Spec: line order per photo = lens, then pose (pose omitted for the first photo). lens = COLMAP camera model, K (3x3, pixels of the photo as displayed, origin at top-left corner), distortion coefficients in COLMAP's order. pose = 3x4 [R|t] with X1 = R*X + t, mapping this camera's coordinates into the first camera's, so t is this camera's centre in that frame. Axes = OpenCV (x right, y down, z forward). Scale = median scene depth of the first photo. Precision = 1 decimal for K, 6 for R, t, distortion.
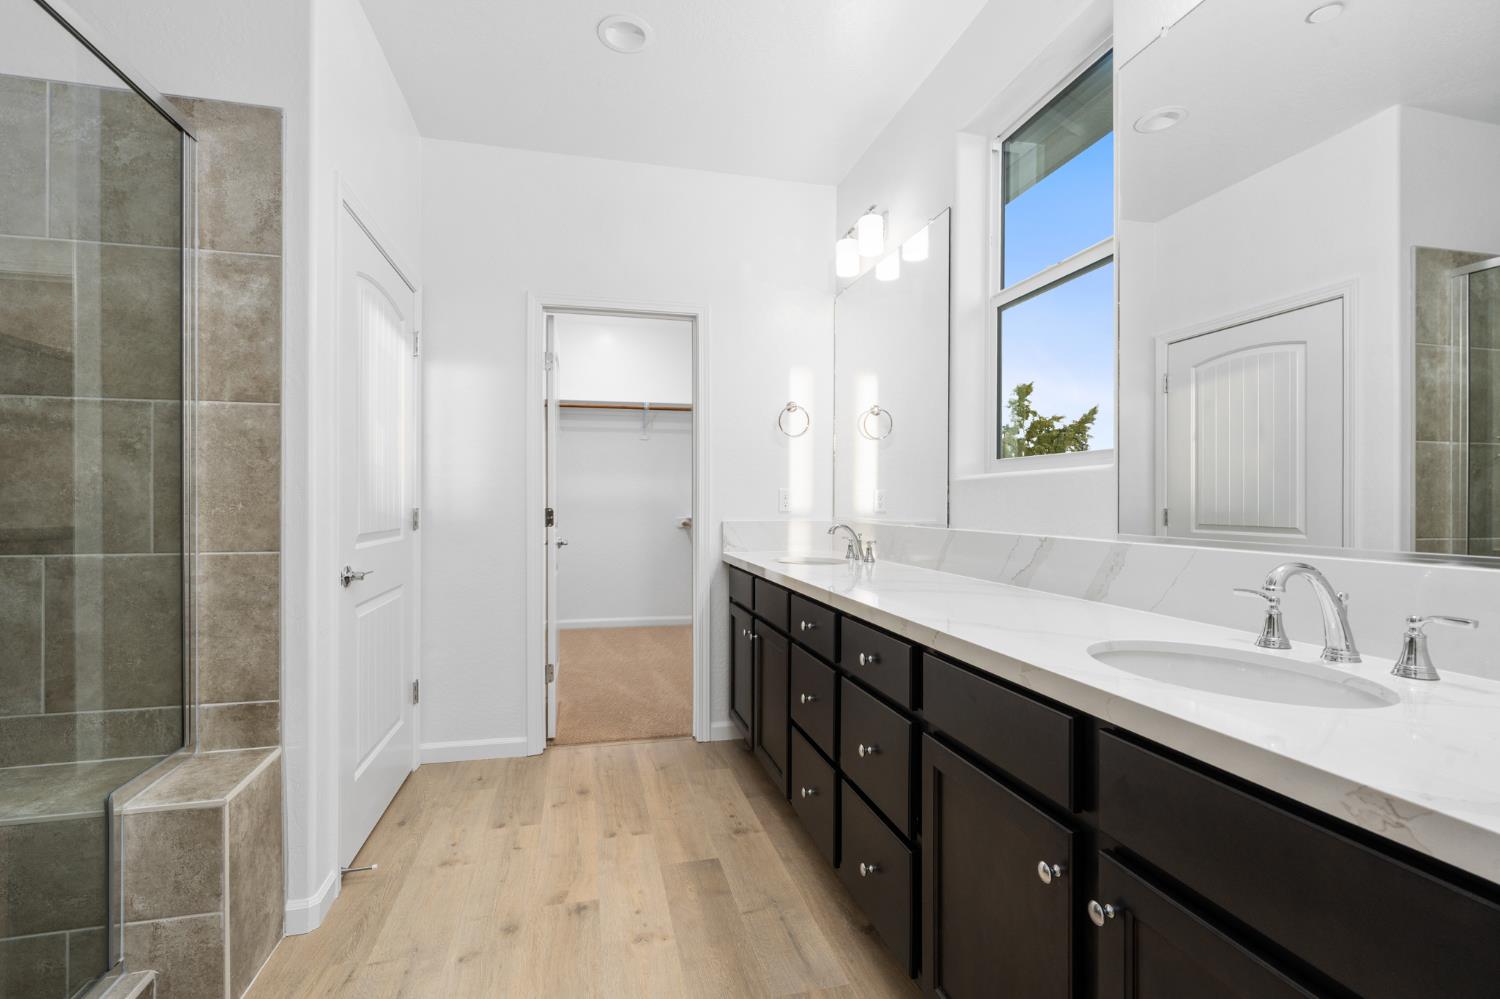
lens RADIAL K [[689.6, 0, 750.4], [0, 689.6, 501.3], [0, 0, 1]] dist [-0.004833, 0.003115]
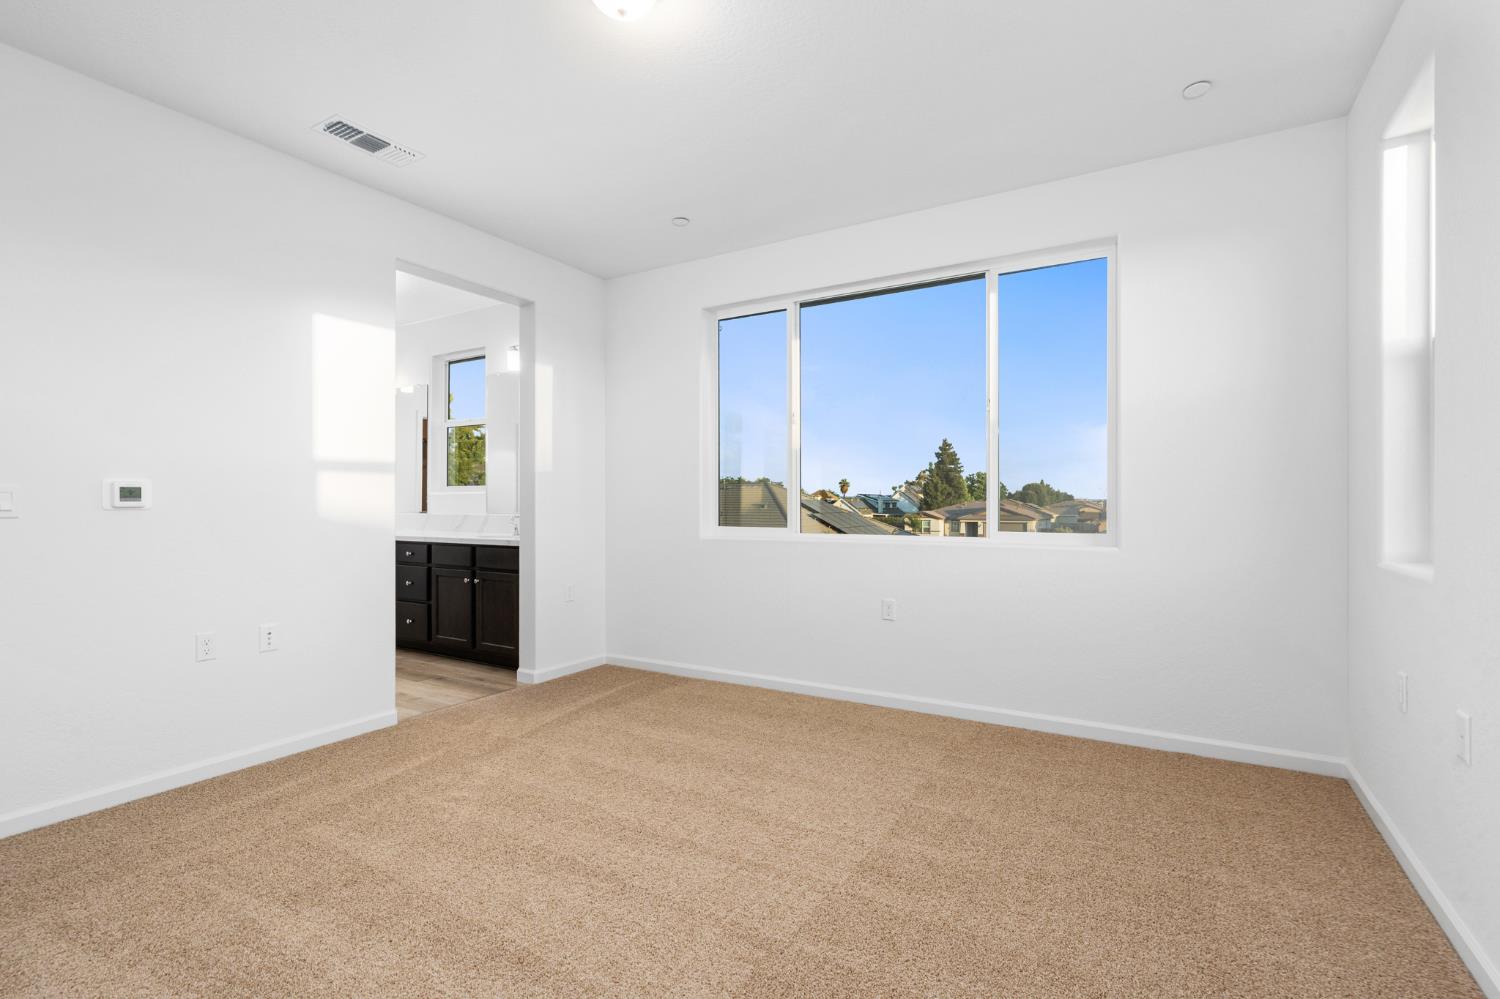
lens RADIAL K [[689.6, 0, 751.4], [0, 689.6, 499.5], [0, 0, 1]] dist [-0.004833, 0.003115]
pose [[0.698180, 0.000657, 0.715922, -1.097188], [-0.001116, 0.999999, 0.000170, -0.020723], [-0.715921, -0.000918, 0.698180, -2.555513]]
